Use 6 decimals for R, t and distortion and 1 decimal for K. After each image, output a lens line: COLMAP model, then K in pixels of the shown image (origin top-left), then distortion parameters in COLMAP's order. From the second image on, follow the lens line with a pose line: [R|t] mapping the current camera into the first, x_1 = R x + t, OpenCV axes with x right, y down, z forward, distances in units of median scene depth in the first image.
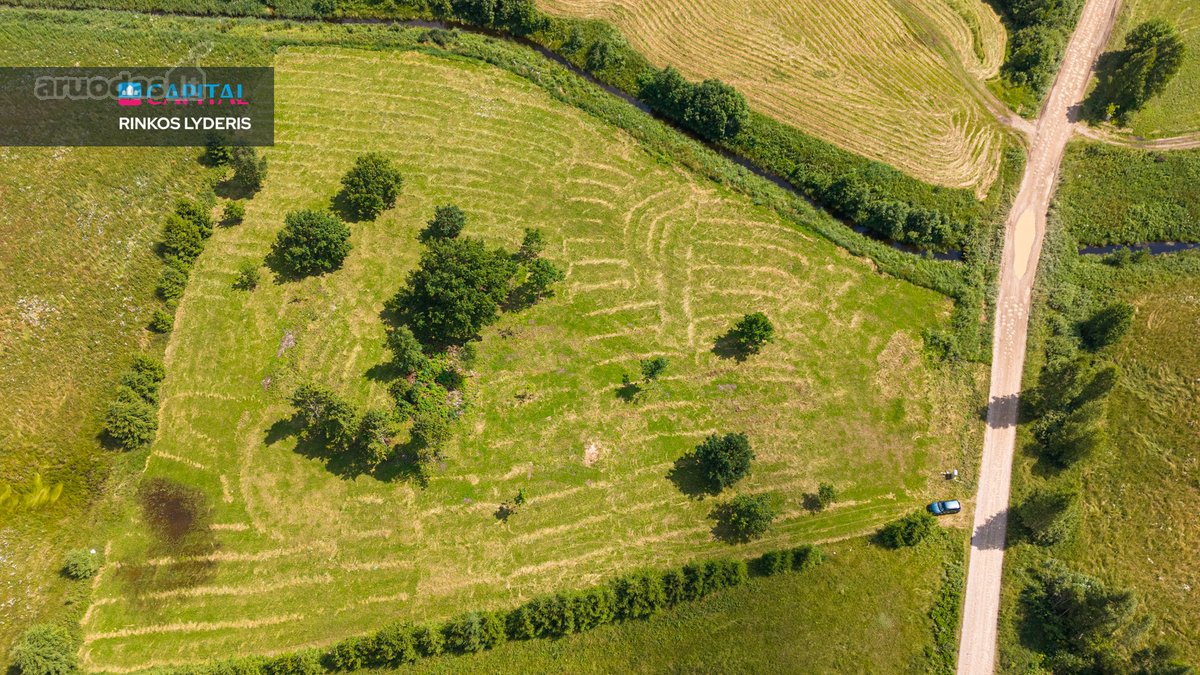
lens RADIAL K [[882.3, 0, 600.0], [0, 882.3, 337.5], [0, 0, 1]] dist [0.071897, -0.068086]
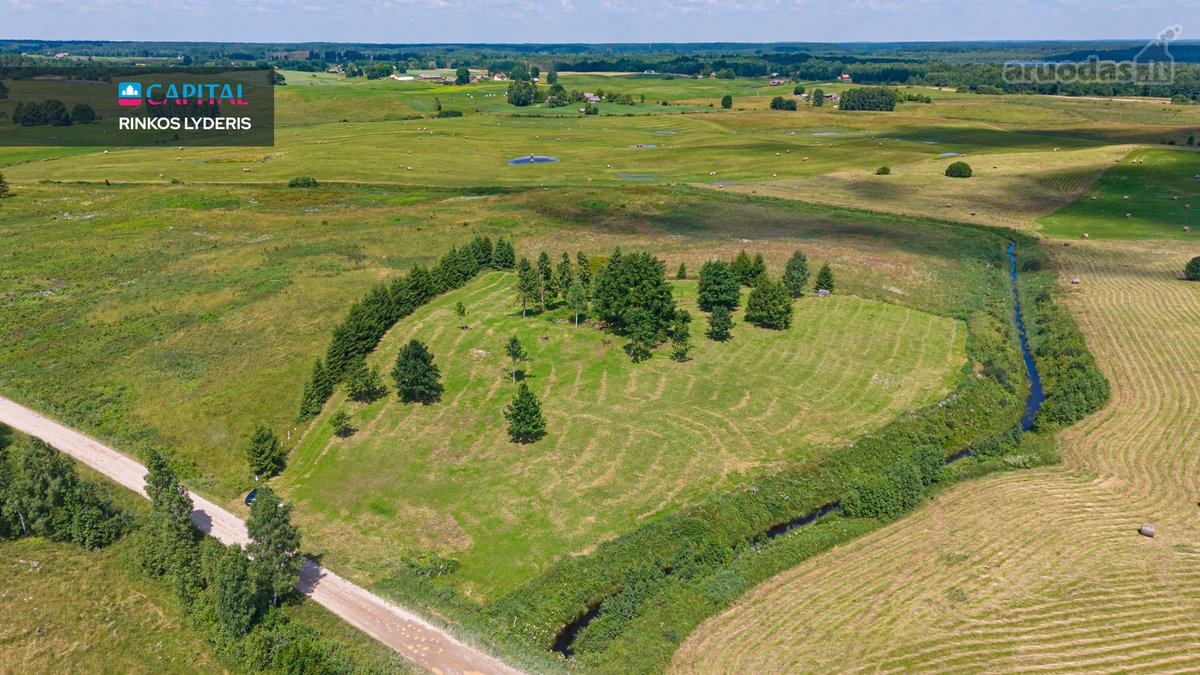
lens RADIAL K [[882.3, 0, 600.0], [0, 882.3, 337.5], [0, 0, 1]] dist [0.071897, -0.068086]
pose [[-0.320222, 0.294230, -0.900492, 0.921774], [-0.833882, 0.363529, 0.415316, -0.470443], [0.449554, 0.883898, 0.128943, 0.791395]]
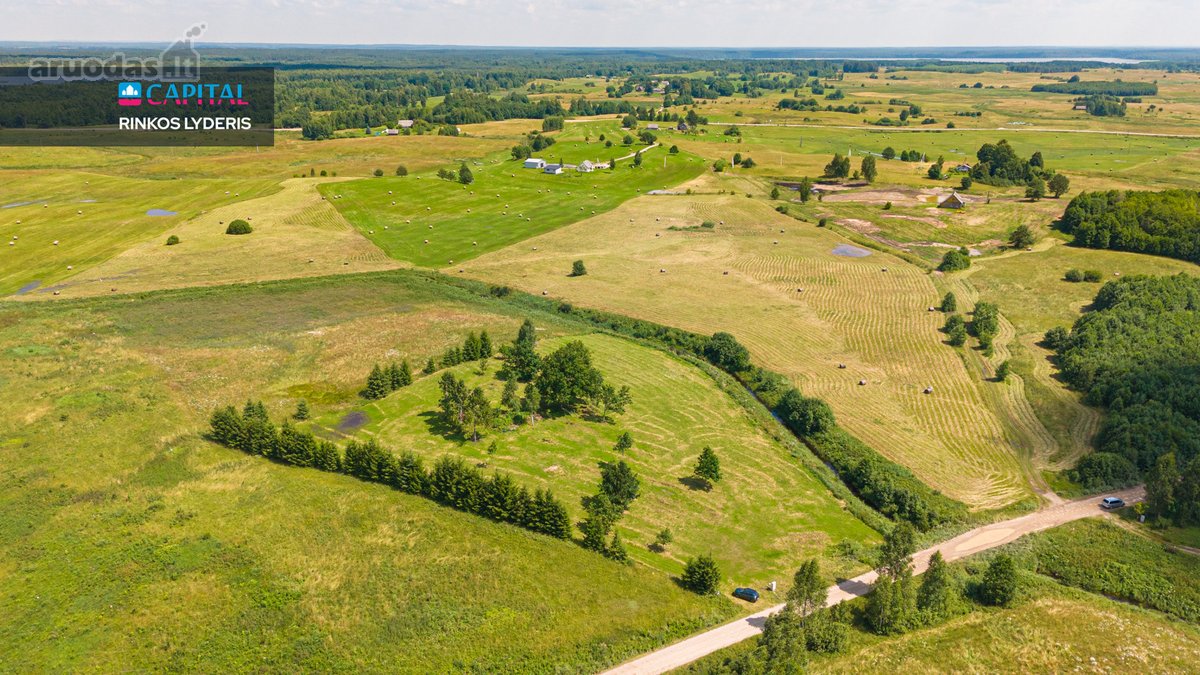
lens RADIAL K [[882.3, 0, 600.0], [0, 882.3, 337.5], [0, 0, 1]] dist [0.071897, -0.068086]
pose [[0.758367, 0.202546, -0.619560, 0.787039], [-0.573544, 0.658985, -0.486606, 0.567477], [0.309721, 0.724371, 0.615922, -0.013144]]
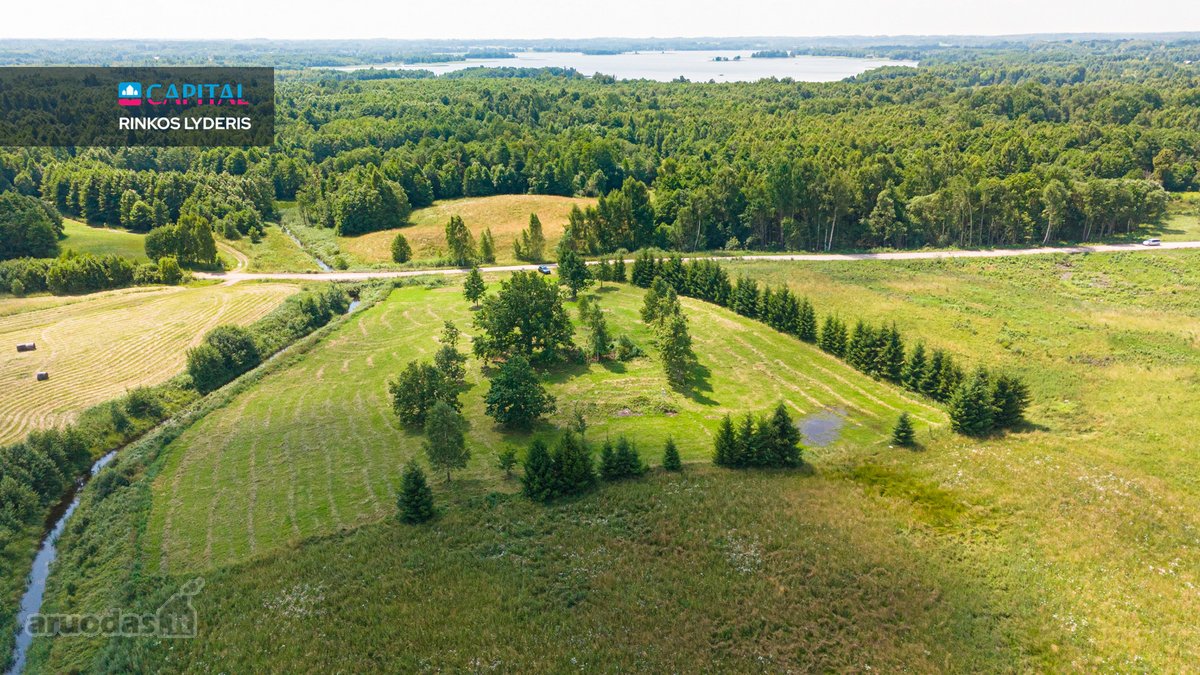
lens RADIAL K [[882.3, 0, 600.0], [0, 882.3, 337.5], [0, 0, 1]] dist [0.071897, -0.068086]
pose [[-0.423293, -0.292089, 0.857617, -1.089520], [0.797536, 0.328973, 0.505682, -0.510175], [-0.429837, 0.898032, 0.093699, 0.800063]]
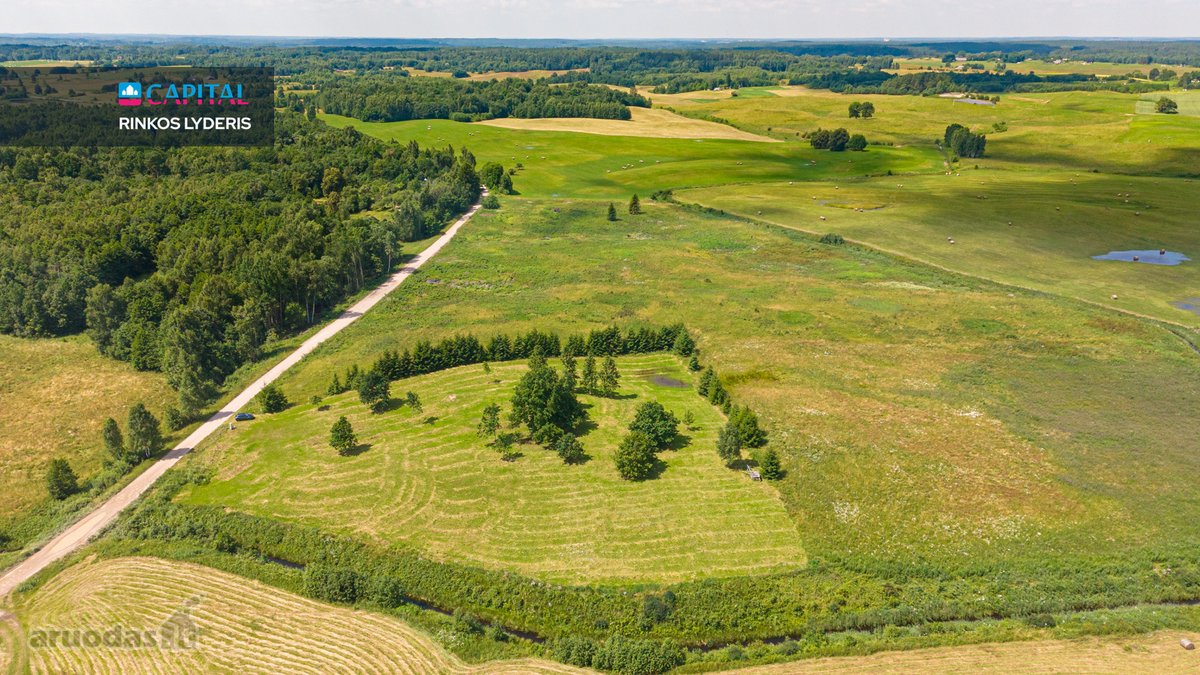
lens RADIAL K [[882.3, 0, 600.0], [0, 882.3, 337.5], [0, 0, 1]] dist [0.071897, -0.068086]
pose [[-0.979601, 0.058637, -0.192209, 0.029000], [-0.179744, 0.172038, 0.968553, -1.448695], [0.089860, 0.983344, -0.157989, 1.044747]]
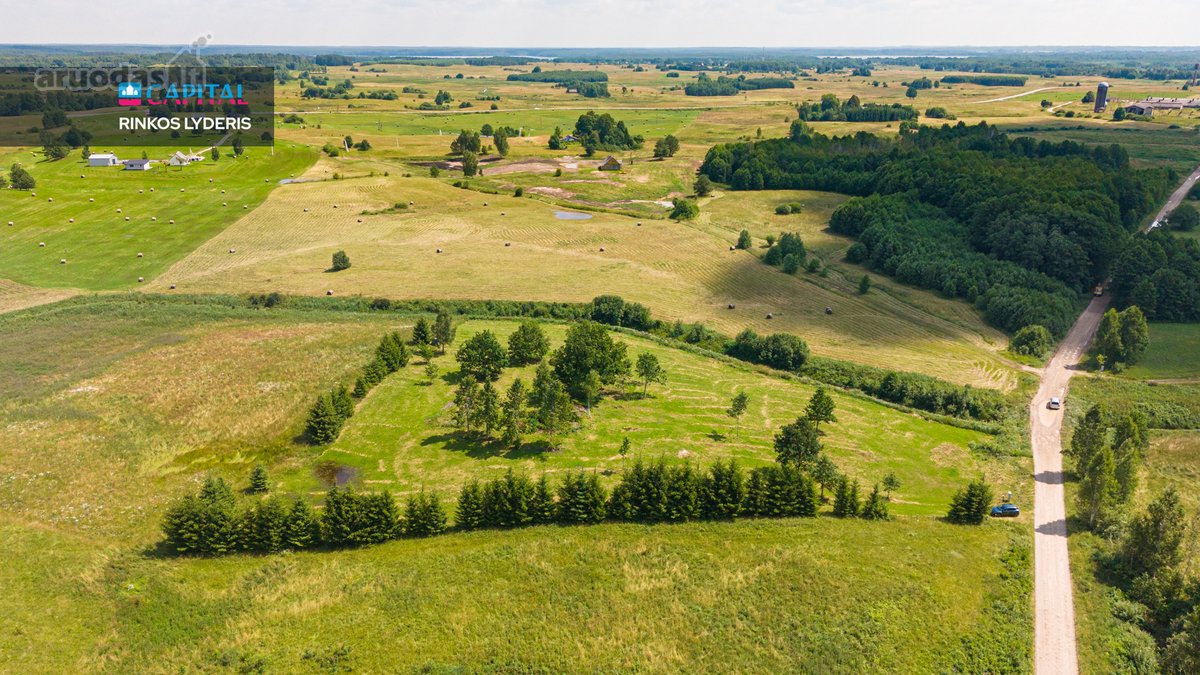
lens RADIAL K [[882.3, 0, 600.0], [0, 882.3, 337.5], [0, 0, 1]] dist [0.071897, -0.068086]
pose [[0.993165, 0.033189, -0.111897, 0.005388], [-0.101035, 0.724452, -0.681881, 0.741366], [0.058433, 0.688526, 0.722854, 0.020495]]
